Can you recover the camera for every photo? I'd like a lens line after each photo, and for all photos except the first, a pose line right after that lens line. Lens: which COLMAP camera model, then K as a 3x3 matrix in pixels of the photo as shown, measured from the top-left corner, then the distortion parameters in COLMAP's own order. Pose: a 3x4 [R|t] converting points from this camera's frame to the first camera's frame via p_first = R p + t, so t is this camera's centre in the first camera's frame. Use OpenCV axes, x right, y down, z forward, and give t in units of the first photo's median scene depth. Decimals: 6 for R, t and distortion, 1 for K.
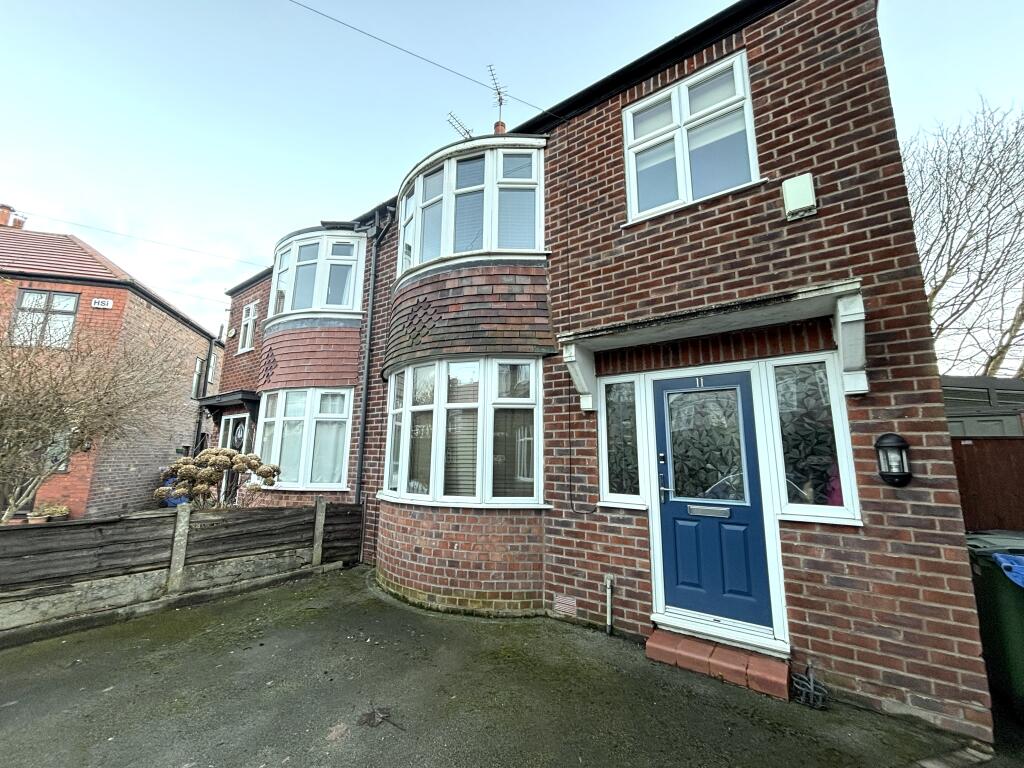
lens RADIAL K [[409.7, 0, 510.4], [0, 409.7, 384.5], [0, 0, 1]] dist [-0.002731, -0.000361]
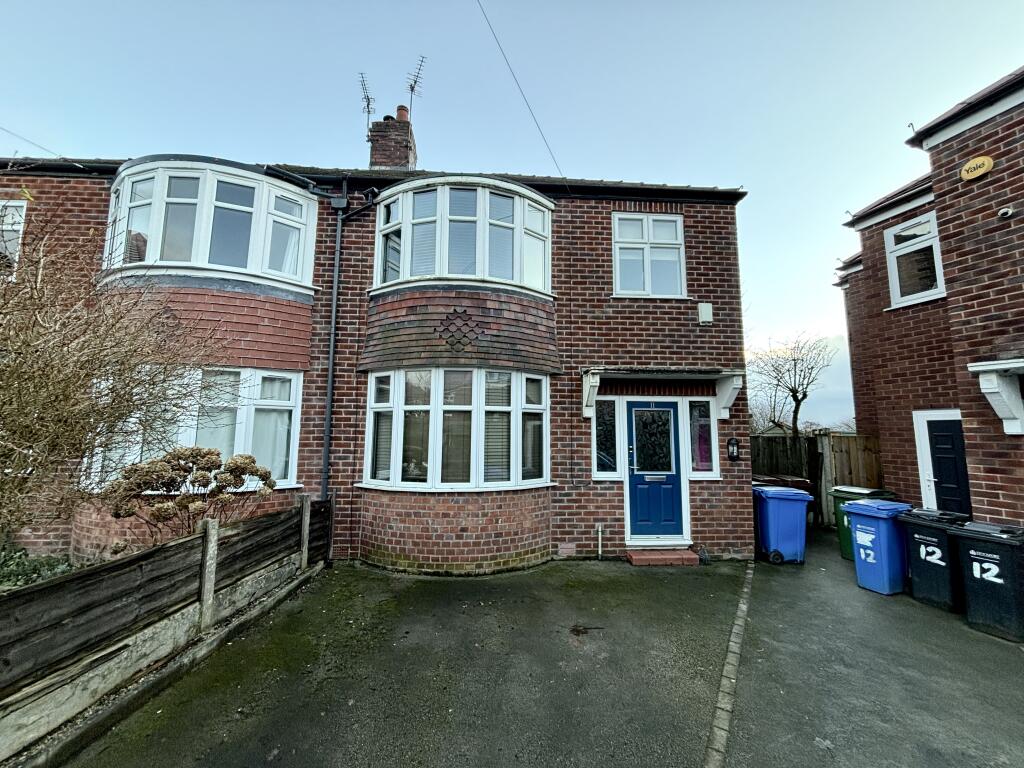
lens RADIAL K [[409.7, 0, 510.4], [0, 409.7, 384.5], [0, 0, 1]] dist [-0.002731, -0.000361]
pose [[0.770300, 0.070575, 0.633764, -0.946165], [-0.109485, 0.993736, 0.022412, -0.055901], [-0.628212, -0.086652, 0.773201, 0.041666]]
